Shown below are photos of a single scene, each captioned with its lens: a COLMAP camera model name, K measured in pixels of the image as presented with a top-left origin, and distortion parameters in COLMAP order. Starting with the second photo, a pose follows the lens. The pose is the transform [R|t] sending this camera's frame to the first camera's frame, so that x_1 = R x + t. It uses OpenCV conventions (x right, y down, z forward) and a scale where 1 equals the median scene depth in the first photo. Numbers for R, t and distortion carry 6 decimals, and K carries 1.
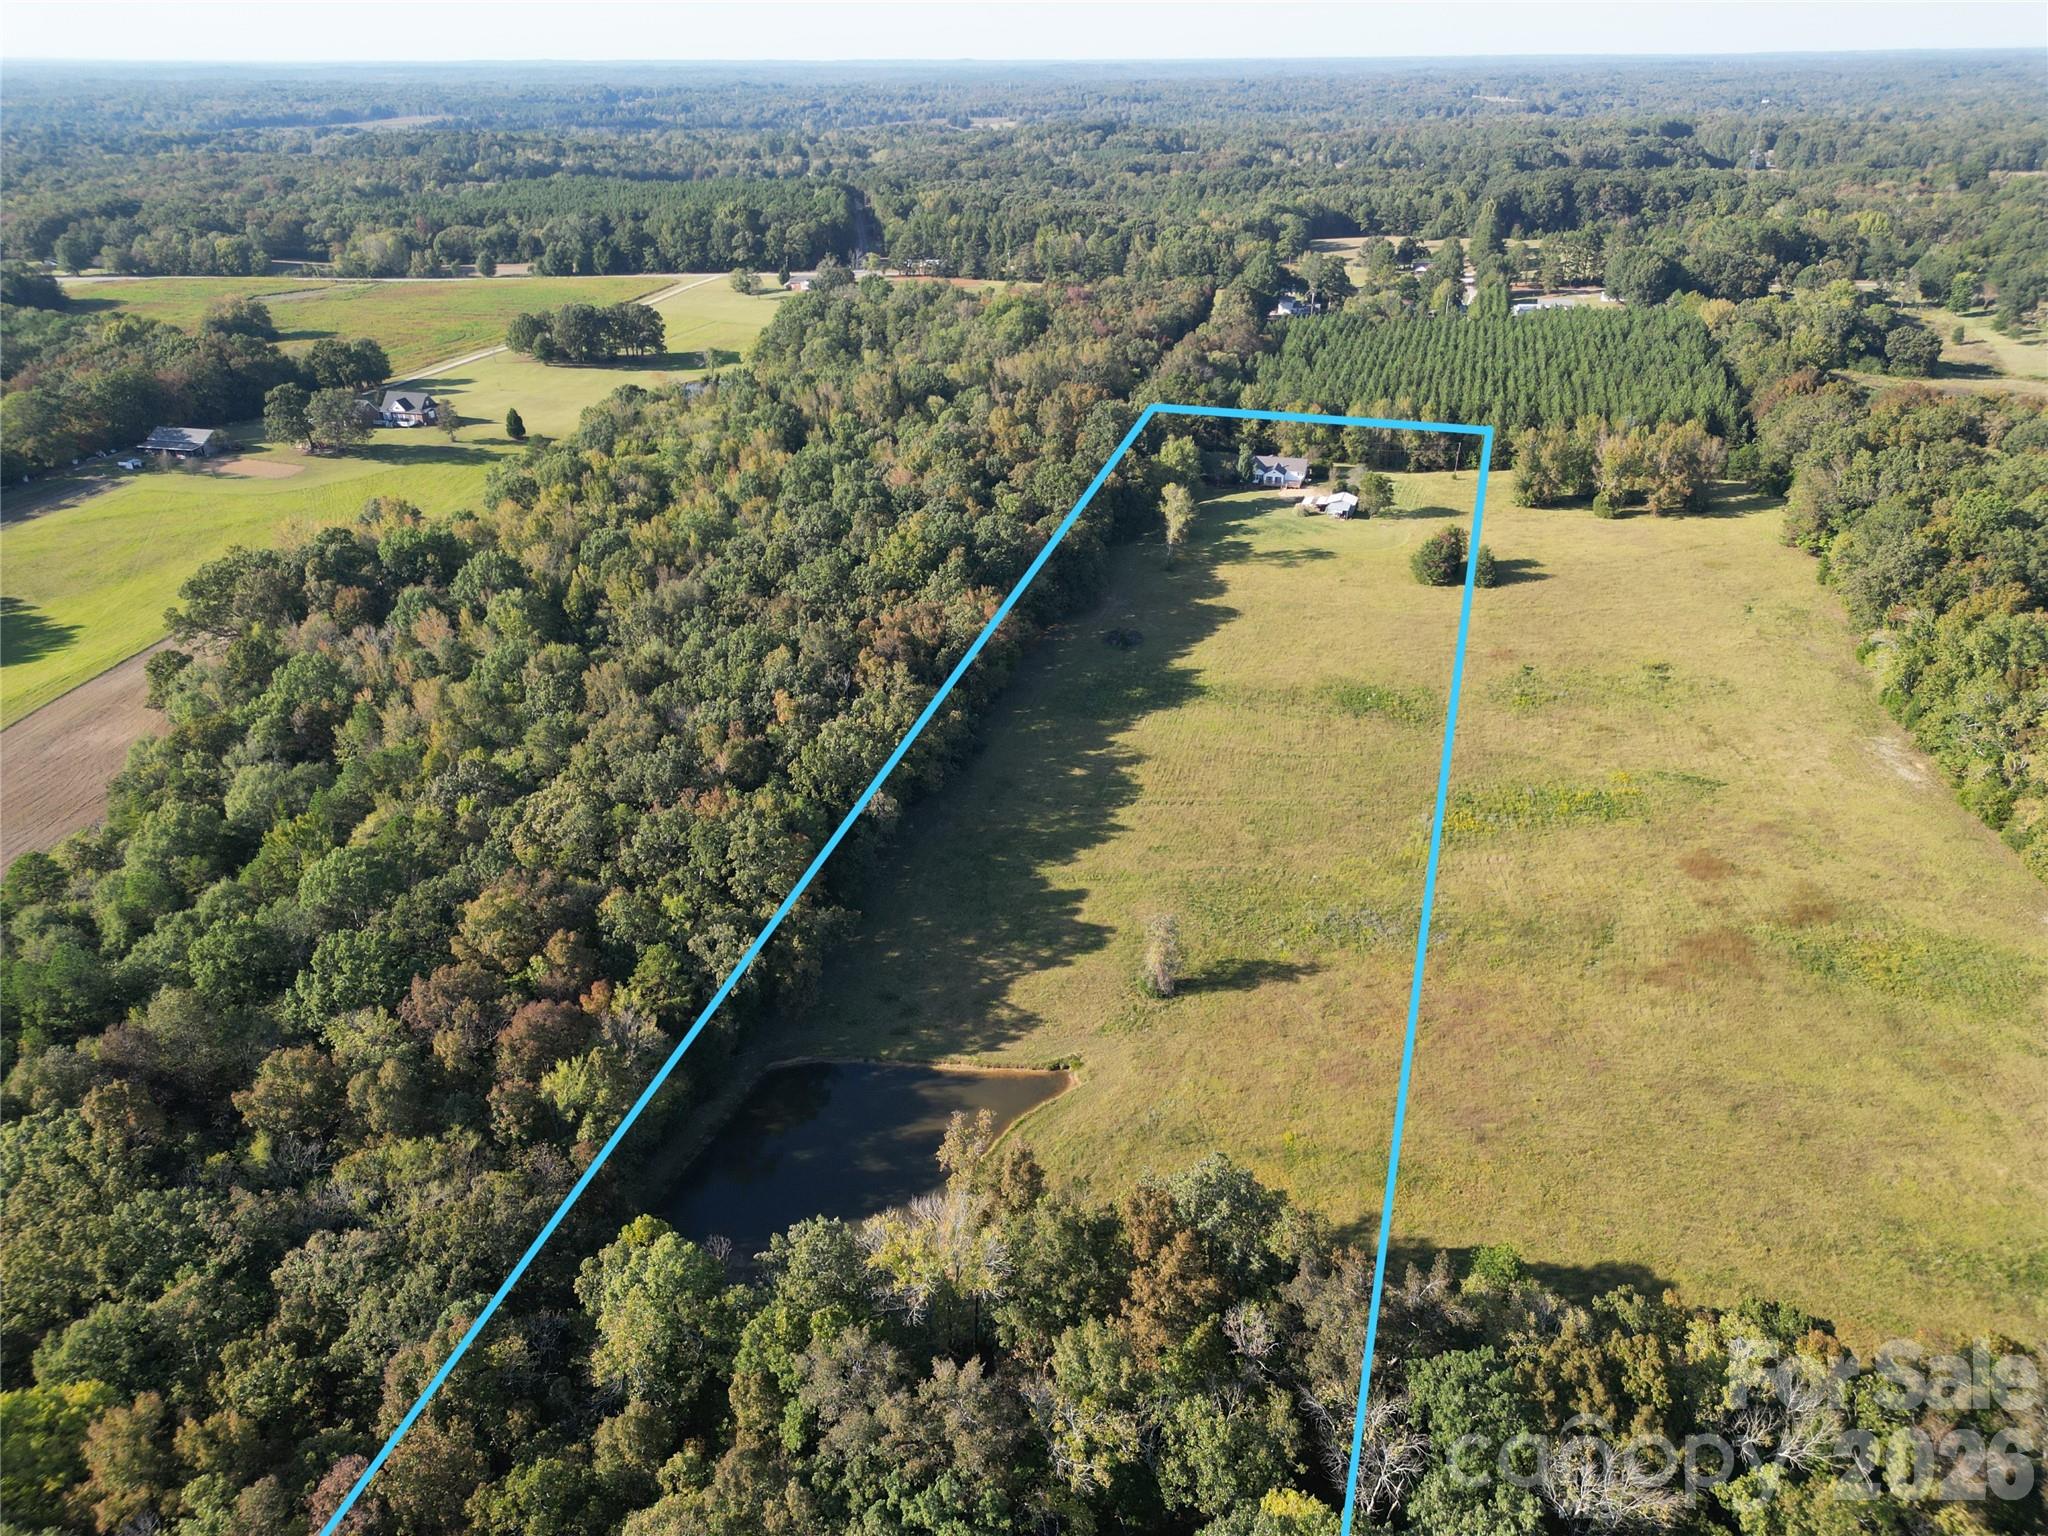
lens RADIAL K [[1445.0, 0, 1005.6], [0, 1445.0, 764.8], [0, 0, 1]] dist [0.063496, -0.044059]
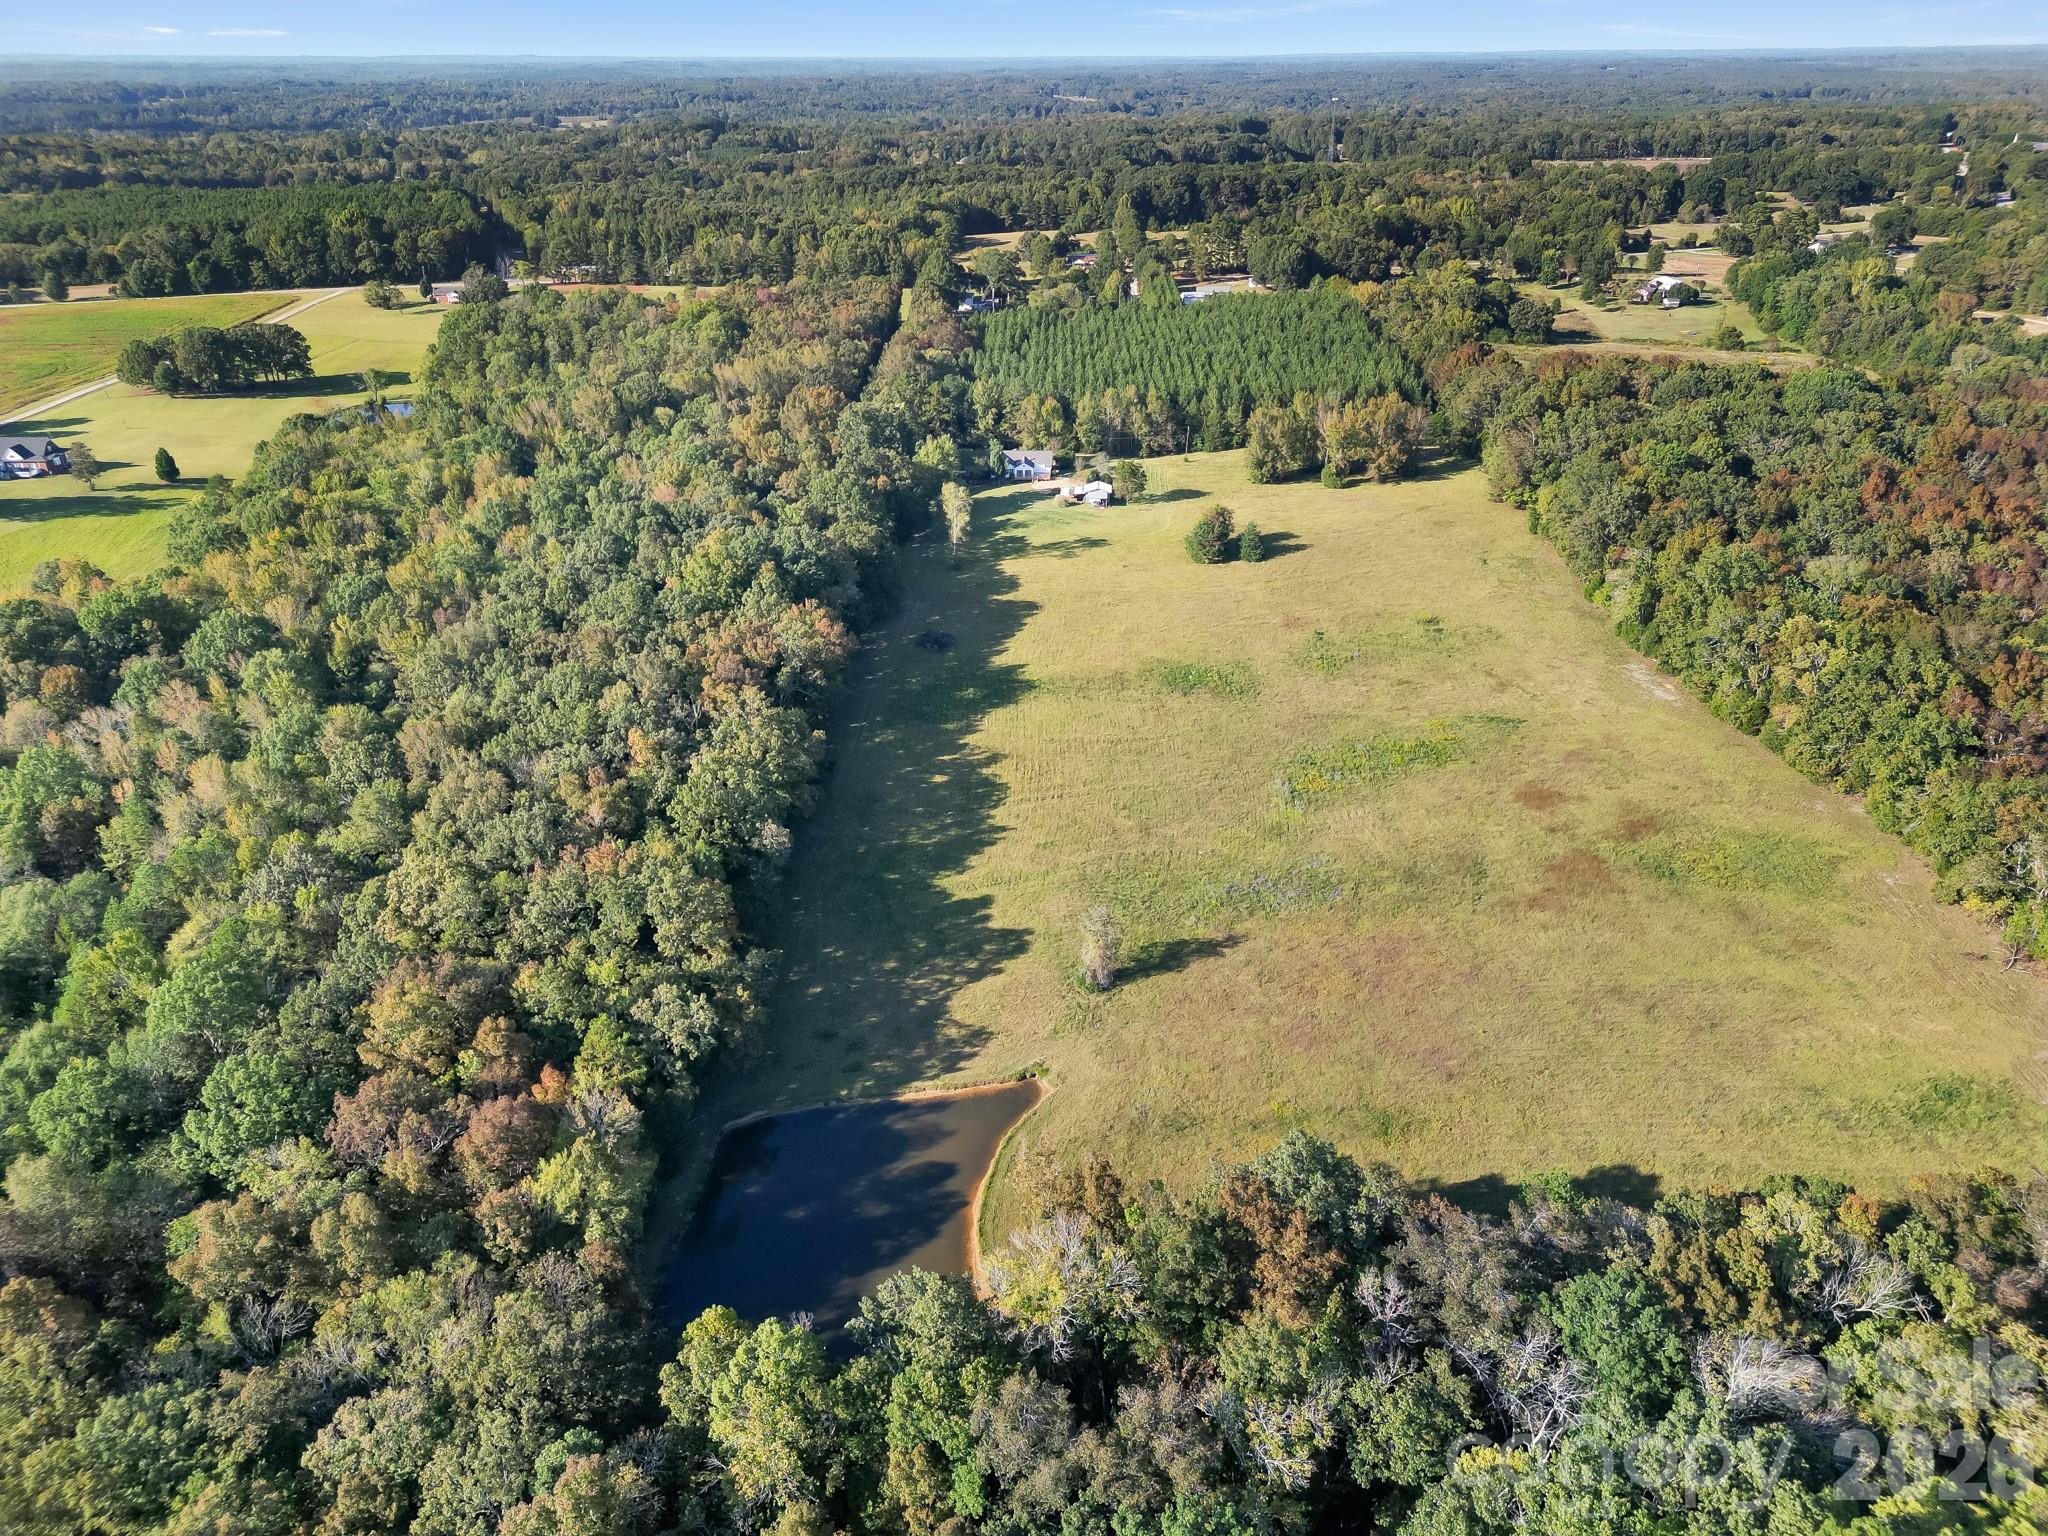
lens RADIAL K [[1445.0, 0, 1018.4], [0, 1445.0, 768.0], [0, 0, 1]] dist [0.063496, -0.044059]
pose [[0.965212, -0.115594, 0.234531, -0.134664], [0.115004, 0.993232, 0.016241, -0.013044], [-0.234821, 0.011295, 0.971973, 0.029081]]
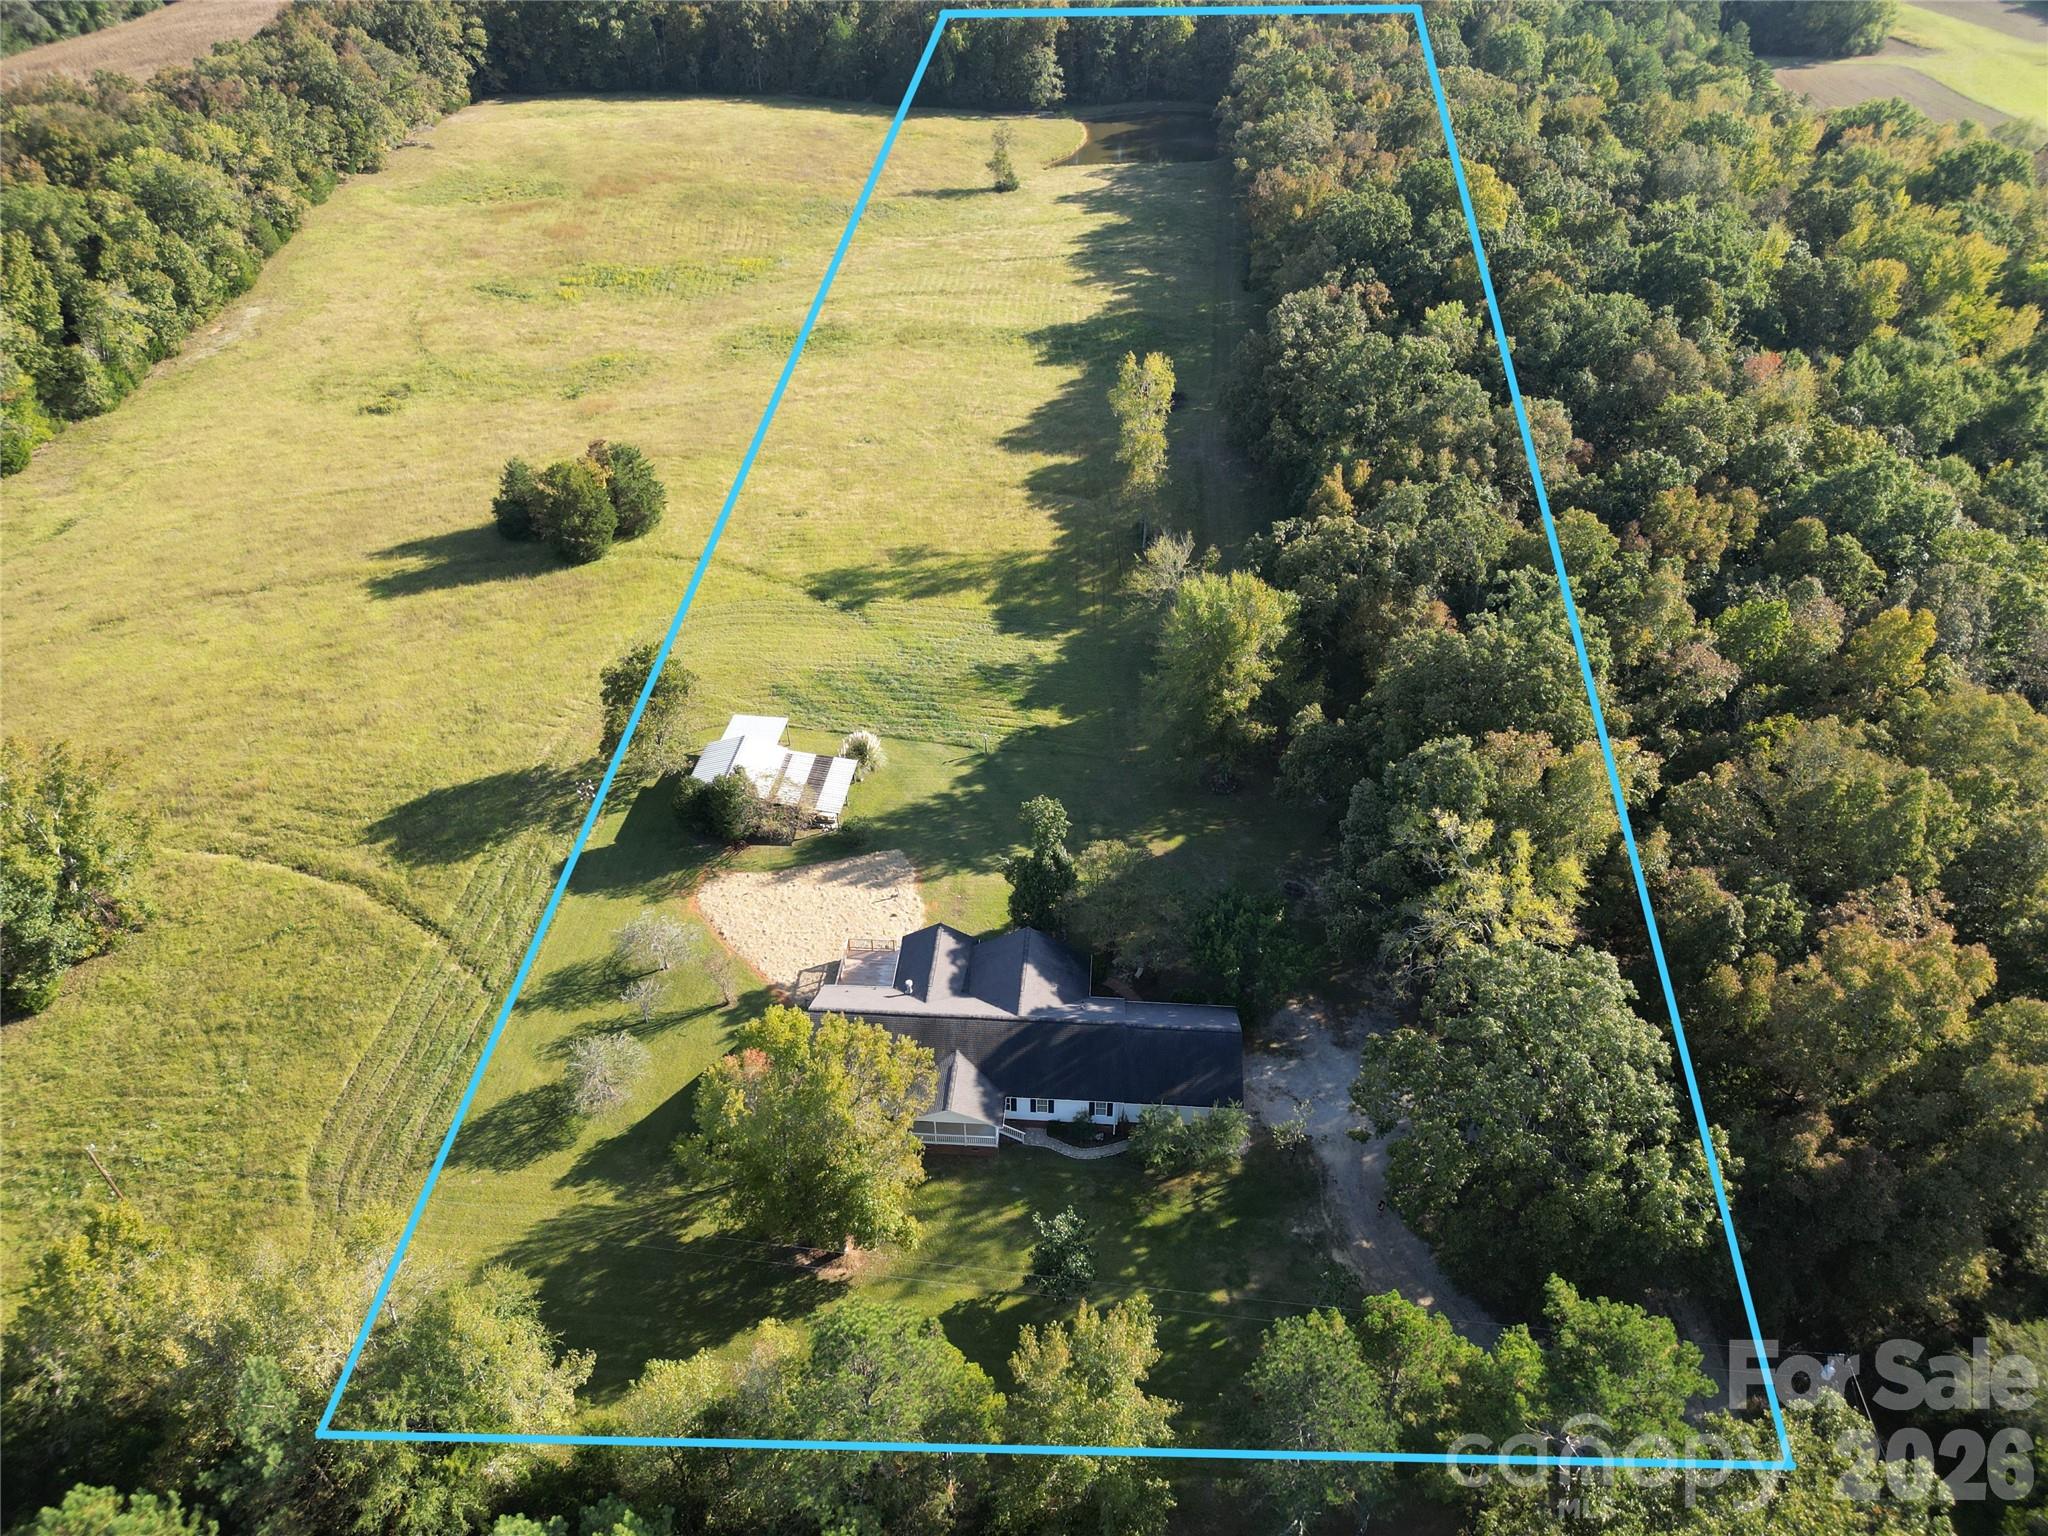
lens RADIAL K [[1445.0, 0, 1021.7], [0, 1445.0, 770.9], [0, 0, 1]] dist [0.063496, -0.044059]
pose [[-0.978229, 0.128886, -0.162657, 0.347316], [-0.087594, 0.454113, 0.886628, -0.750016], [0.188138, 0.881573, -0.432936, 1.800538]]
